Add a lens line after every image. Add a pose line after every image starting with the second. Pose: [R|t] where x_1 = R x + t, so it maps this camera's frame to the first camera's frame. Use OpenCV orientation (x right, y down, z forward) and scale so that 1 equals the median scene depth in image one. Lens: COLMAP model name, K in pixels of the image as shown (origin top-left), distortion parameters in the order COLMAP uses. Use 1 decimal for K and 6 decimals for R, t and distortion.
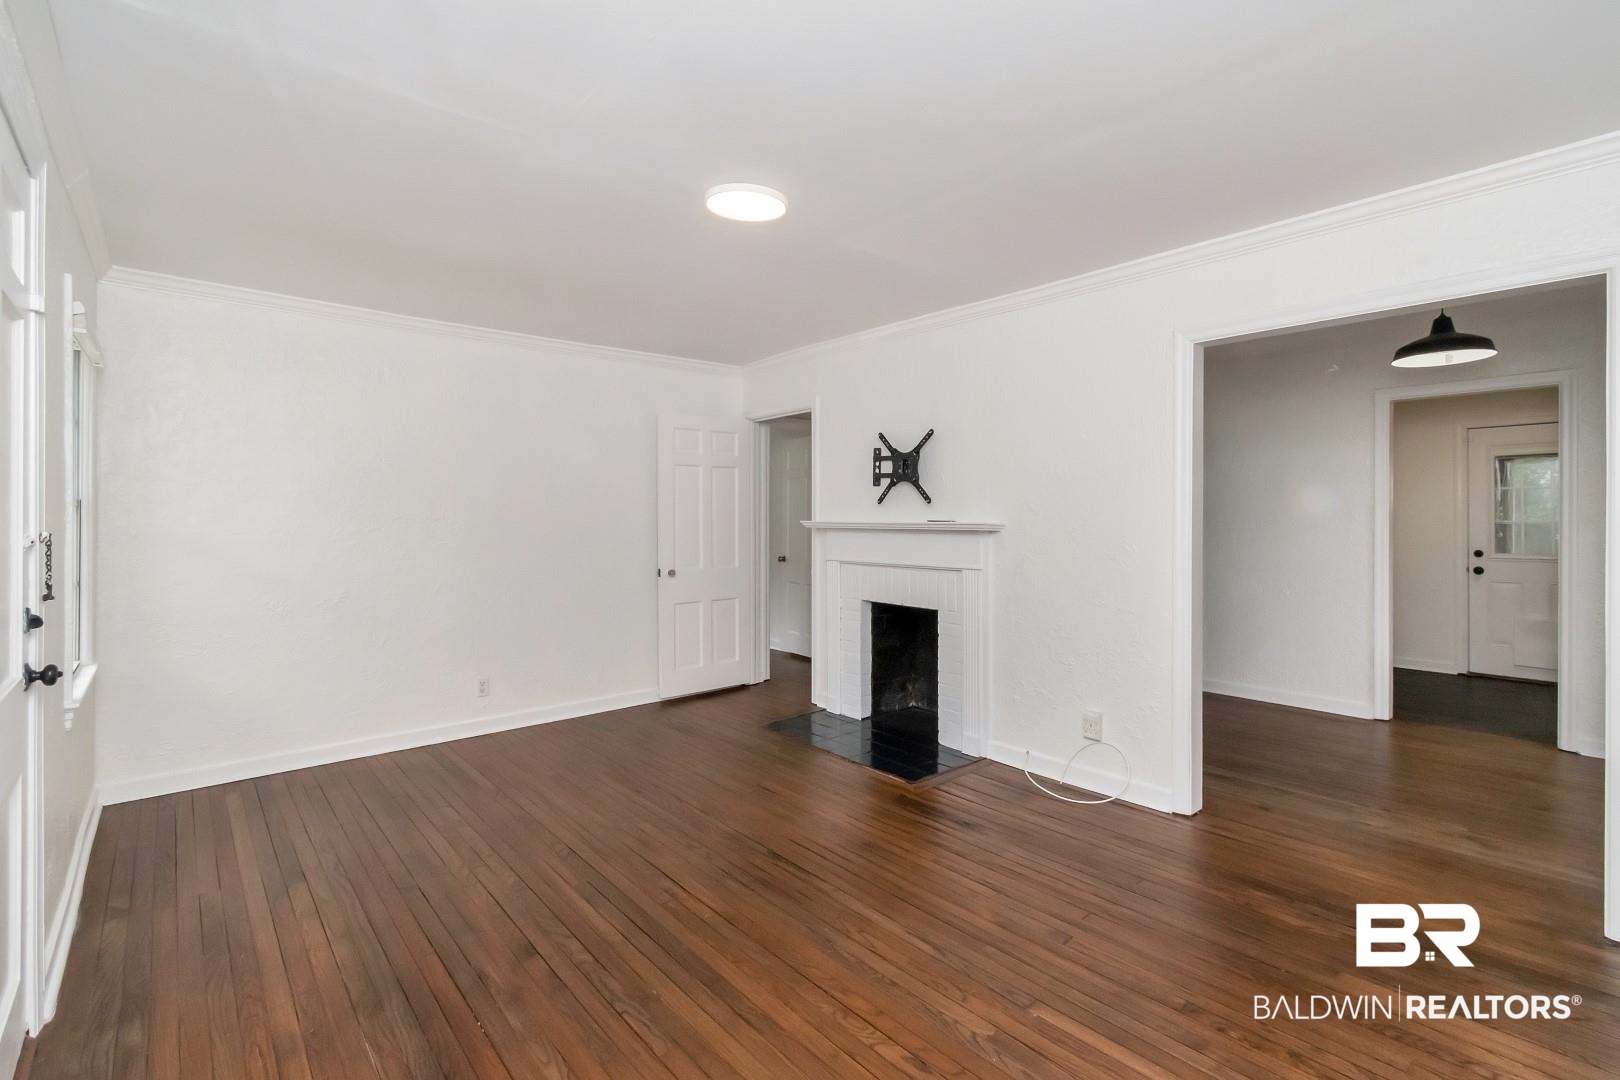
lens RADIAL K [[726.0, 0, 811.6], [0, 726.0, 515.4], [0, 0, 1]] dist [0.000827, -0.000323]
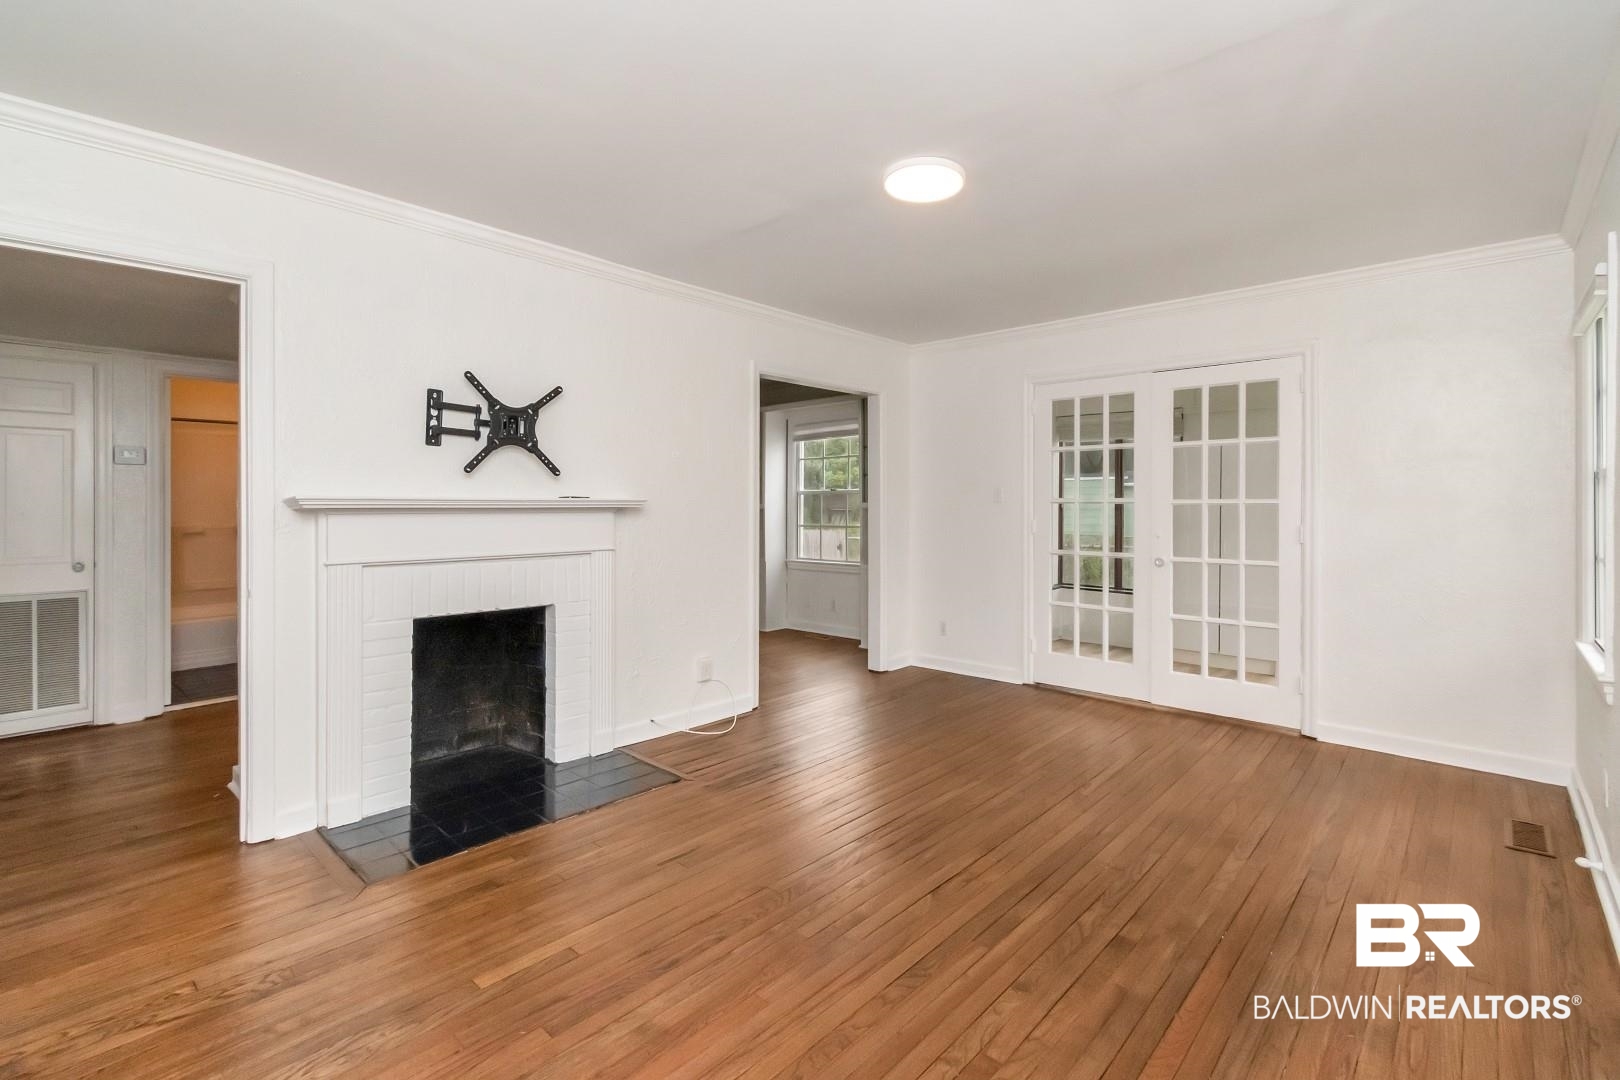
lens RADIAL K [[726.0, 0, 811.6], [0, 726.0, 515.4], [0, 0, 1]] dist [0.000827, -0.000323]
pose [[-0.100238, -0.019112, 0.994780, -0.682031], [-0.003441, 0.999816, 0.018862, 0.011587], [-0.994958, -0.001532, -0.100285, 0.793569]]
